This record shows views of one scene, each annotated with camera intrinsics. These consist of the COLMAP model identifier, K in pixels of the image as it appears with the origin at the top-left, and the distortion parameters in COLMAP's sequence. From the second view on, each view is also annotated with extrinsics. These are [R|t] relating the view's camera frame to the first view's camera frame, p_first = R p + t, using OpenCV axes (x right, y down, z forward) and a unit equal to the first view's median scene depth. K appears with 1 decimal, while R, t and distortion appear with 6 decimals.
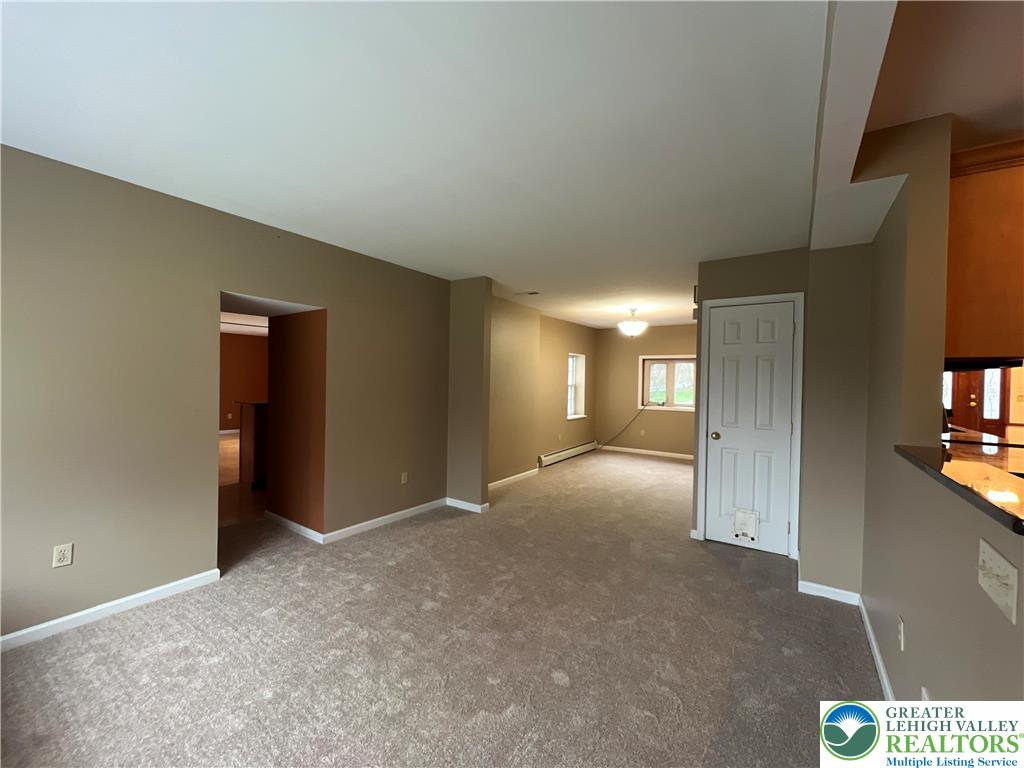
lens RADIAL K [[409.2, 0, 511.5], [0, 409.2, 383.5], [0, 0, 1]] dist [-0.001628, -0.001087]
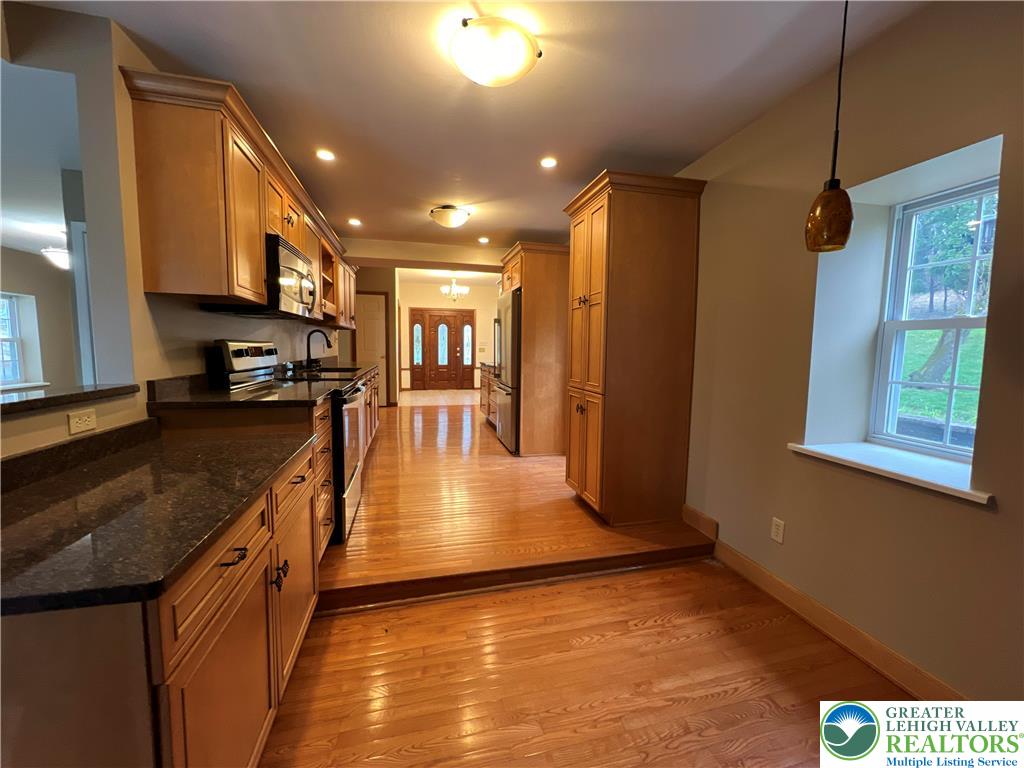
lens RADIAL K [[409.2, 0, 510.1], [0, 409.2, 384.4], [0, 0, 1]] dist [-0.001628, -0.001087]
pose [[0.668825, -0.074614, 0.739666, 0.522325], [0.004143, 0.995309, 0.096656, 0.042501], [-0.743408, -0.061581, 0.665997, -0.166202]]
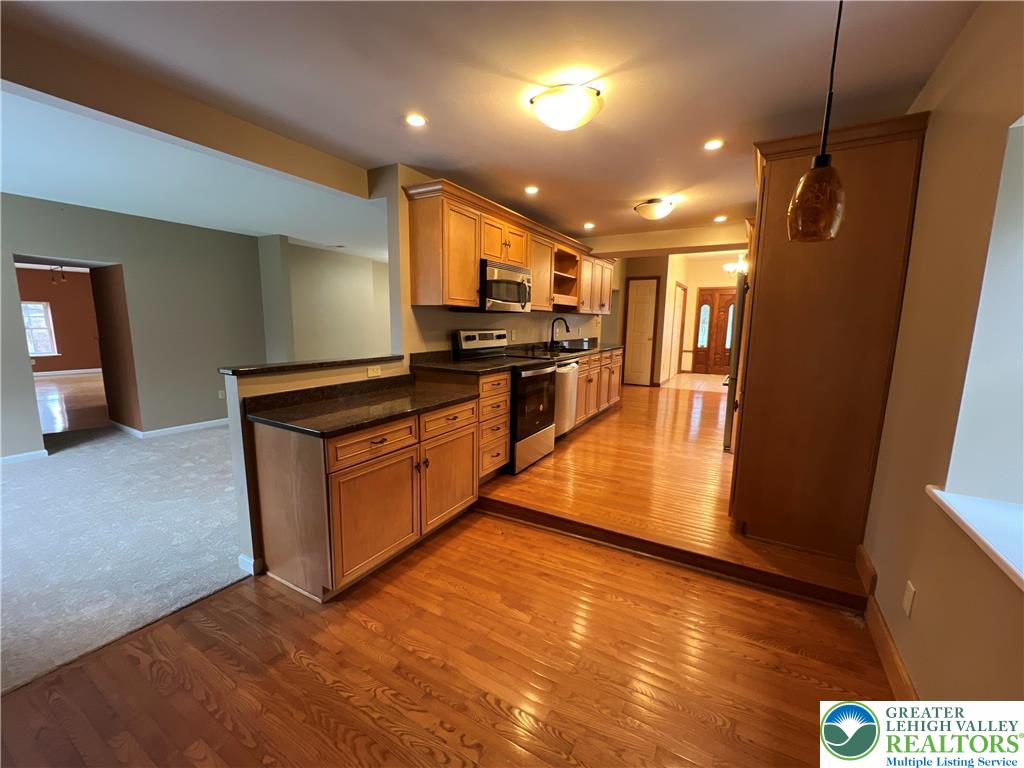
lens RADIAL K [[409.2, 0, 514.9], [0, 409.2, 383.8], [0, 0, 1]] dist [-0.001628, -0.001087]
pose [[0.996838, -0.013829, 0.078250, 0.823413], [0.002355, 0.989448, 0.144869, 0.012287], [-0.079428, -0.144227, 0.986352, -0.524239]]
